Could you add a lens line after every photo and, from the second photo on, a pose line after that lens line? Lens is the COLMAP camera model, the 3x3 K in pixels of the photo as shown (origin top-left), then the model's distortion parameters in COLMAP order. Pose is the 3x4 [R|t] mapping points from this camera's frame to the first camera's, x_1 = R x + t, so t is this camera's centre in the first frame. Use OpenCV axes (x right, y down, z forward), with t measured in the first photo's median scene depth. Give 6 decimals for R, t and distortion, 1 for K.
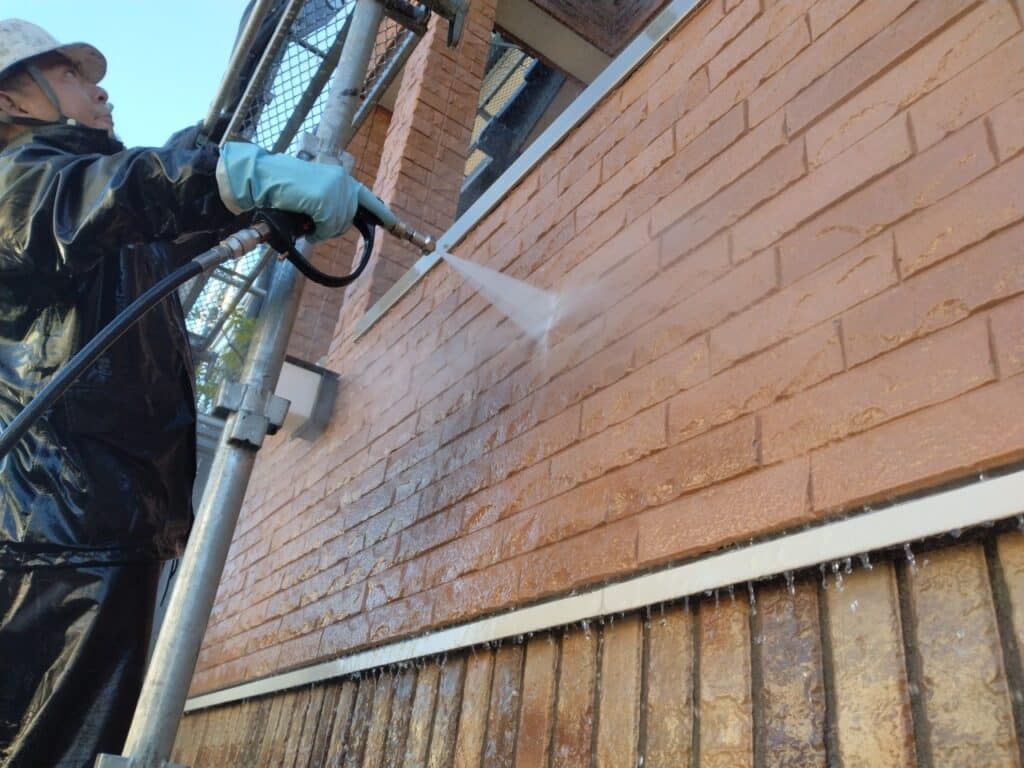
lens RADIAL K [[828.8, 0, 512.0], [0, 828.8, 384.0], [0, 0, 1]] dist [-0.001871, 0.107272]
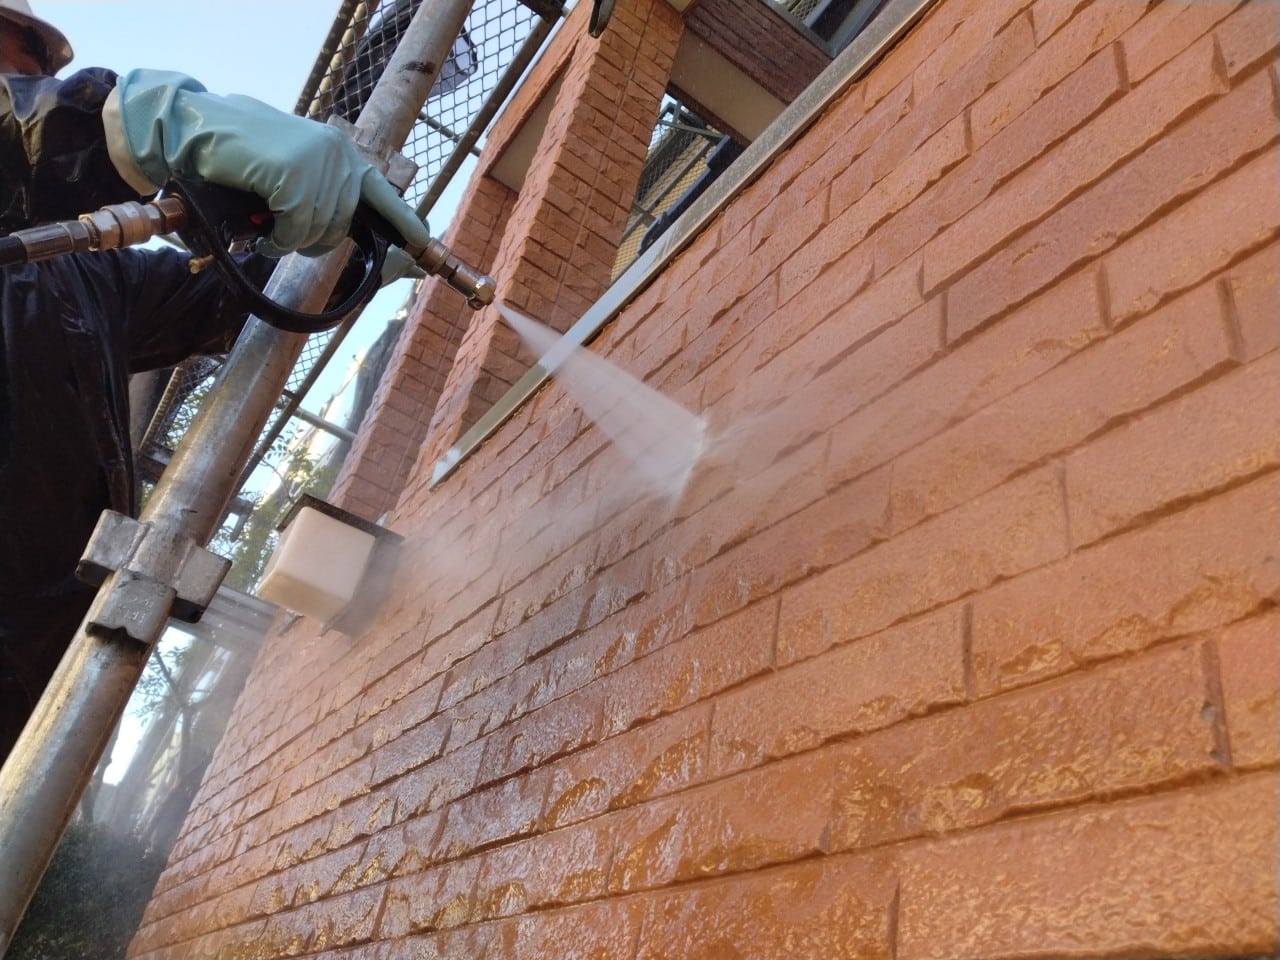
lens RADIAL K [[1017.8, 0, 672.1], [0, 1017.8, 497.0], [0, 0, 1]] dist [-0.008883, -0.007023]
pose [[0.998235, 0.059224, -0.004320, 0.013997], [-0.059380, 0.995034, -0.079883, 0.013758], [-0.000432, 0.079999, 0.996795, 0.310321]]
